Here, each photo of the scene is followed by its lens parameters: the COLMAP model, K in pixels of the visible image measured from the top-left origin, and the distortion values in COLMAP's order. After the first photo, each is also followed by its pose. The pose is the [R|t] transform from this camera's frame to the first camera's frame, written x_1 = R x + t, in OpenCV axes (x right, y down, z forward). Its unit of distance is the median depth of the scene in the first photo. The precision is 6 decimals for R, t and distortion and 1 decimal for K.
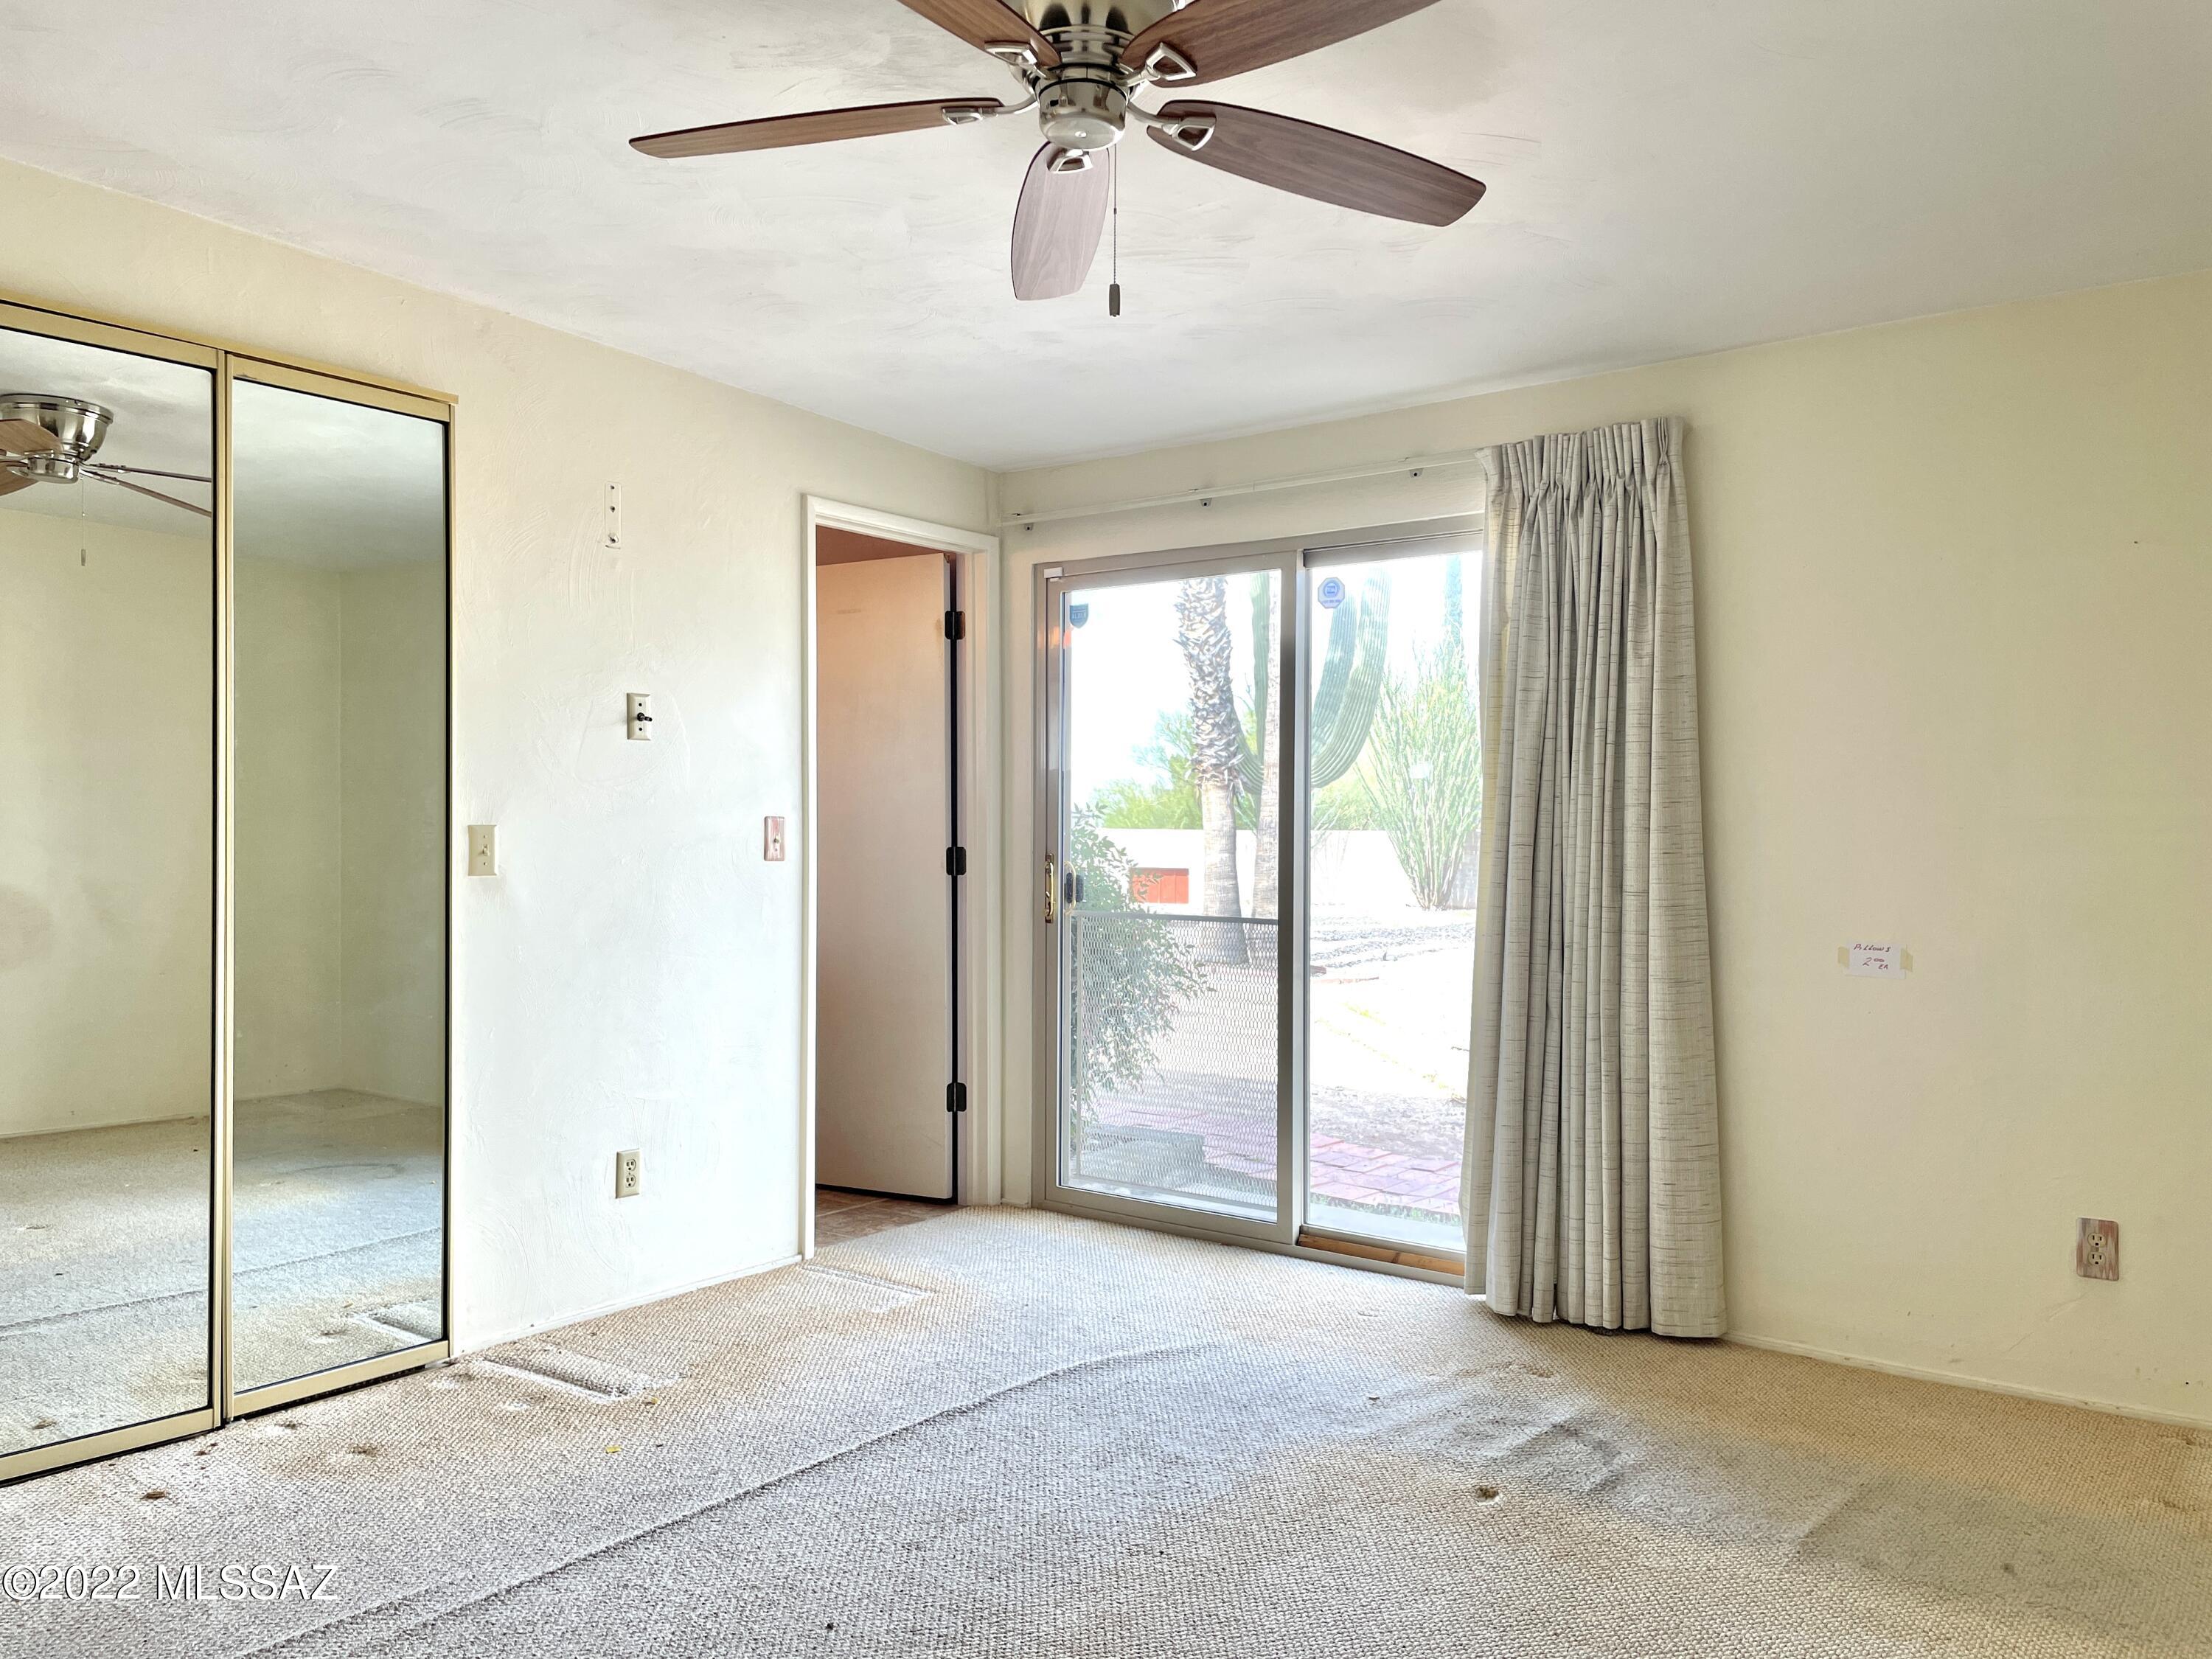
lens RADIAL K [[1682.2, 0, 1129.3], [0, 1682.2, 834.2], [0, 0, 1]] dist [0.072079, -0.074271]
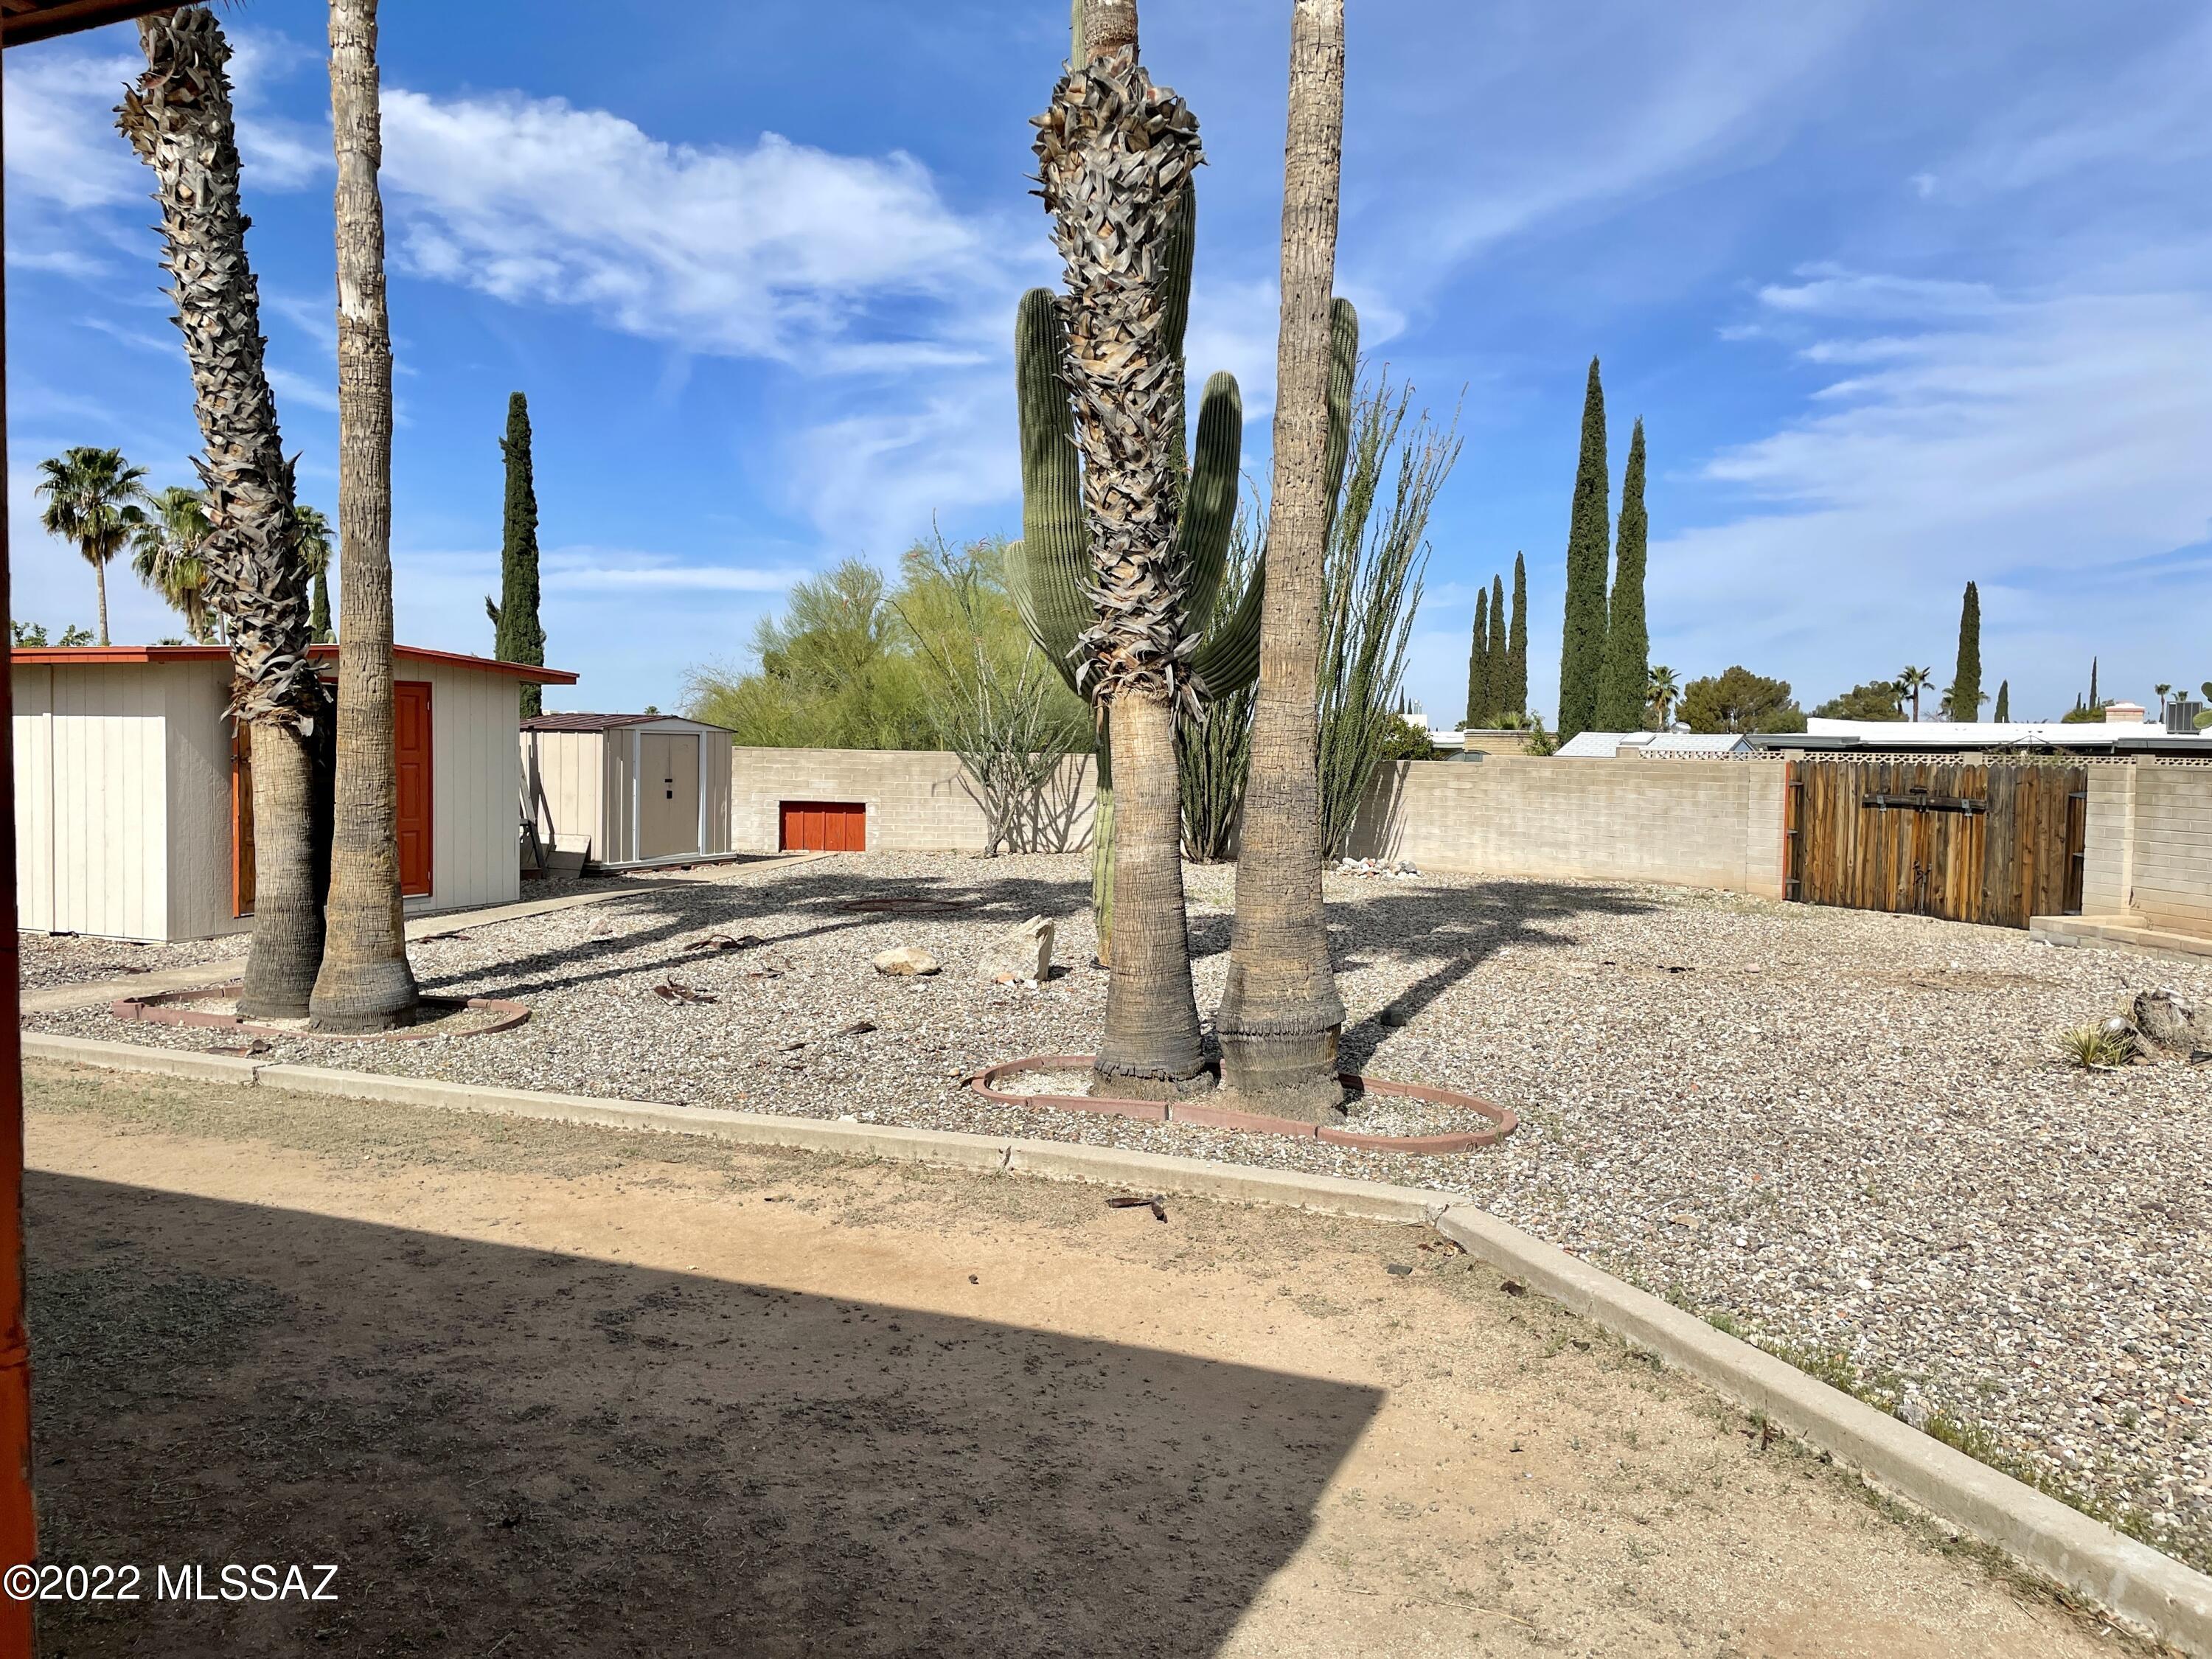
lens RADIAL K [[1682.2, 0, 1104.7], [0, 1682.2, 823.0], [0, 0, 1]] dist [0.072079, -0.074271]
pose [[0.973897, -0.001153, 0.226989, -0.127889], [-0.010006, 0.998797, 0.048003, -0.032550], [-0.226771, -0.049021, 0.972714, 1.064216]]
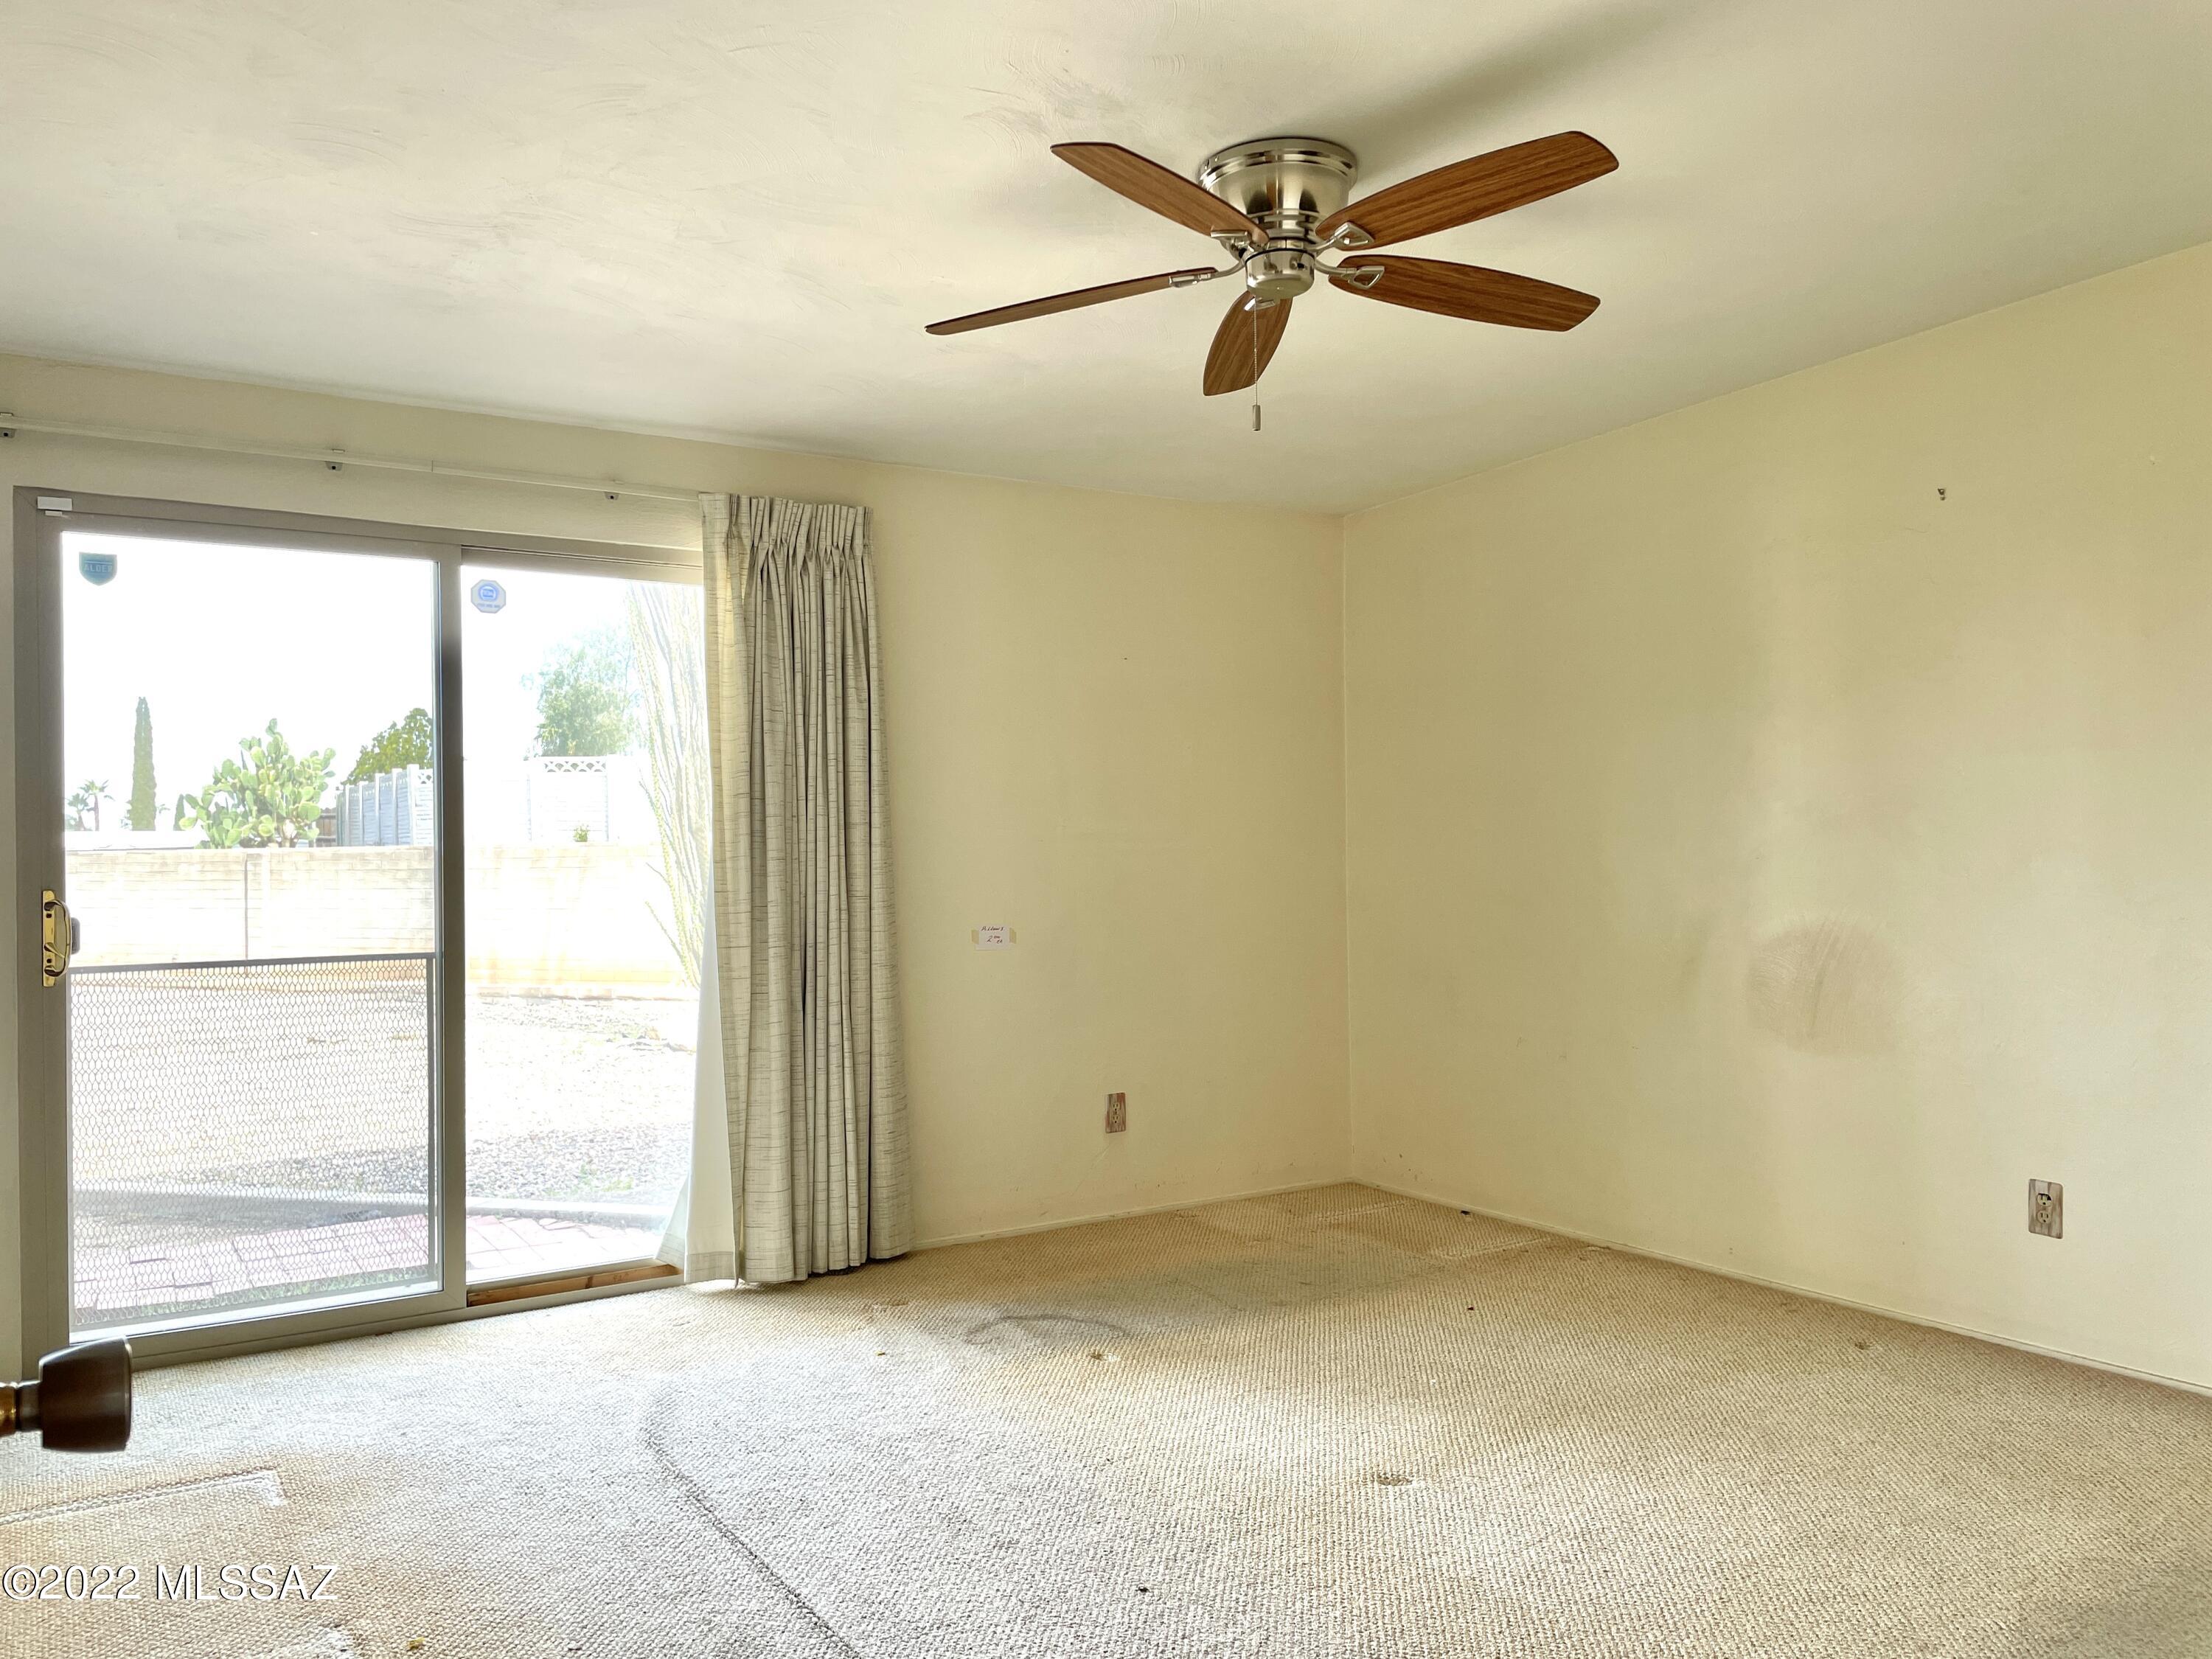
lens RADIAL K [[1682.2, 0, 1109.5], [0, 1682.2, 824.8], [0, 0, 1]] dist [0.072079, -0.074271]
pose [[0.352266, 0.005112, 0.935886, -0.711699], [0.018669, 0.999748, -0.012488, 0.001834], [-0.935714, 0.021871, 0.352082, 0.387040]]
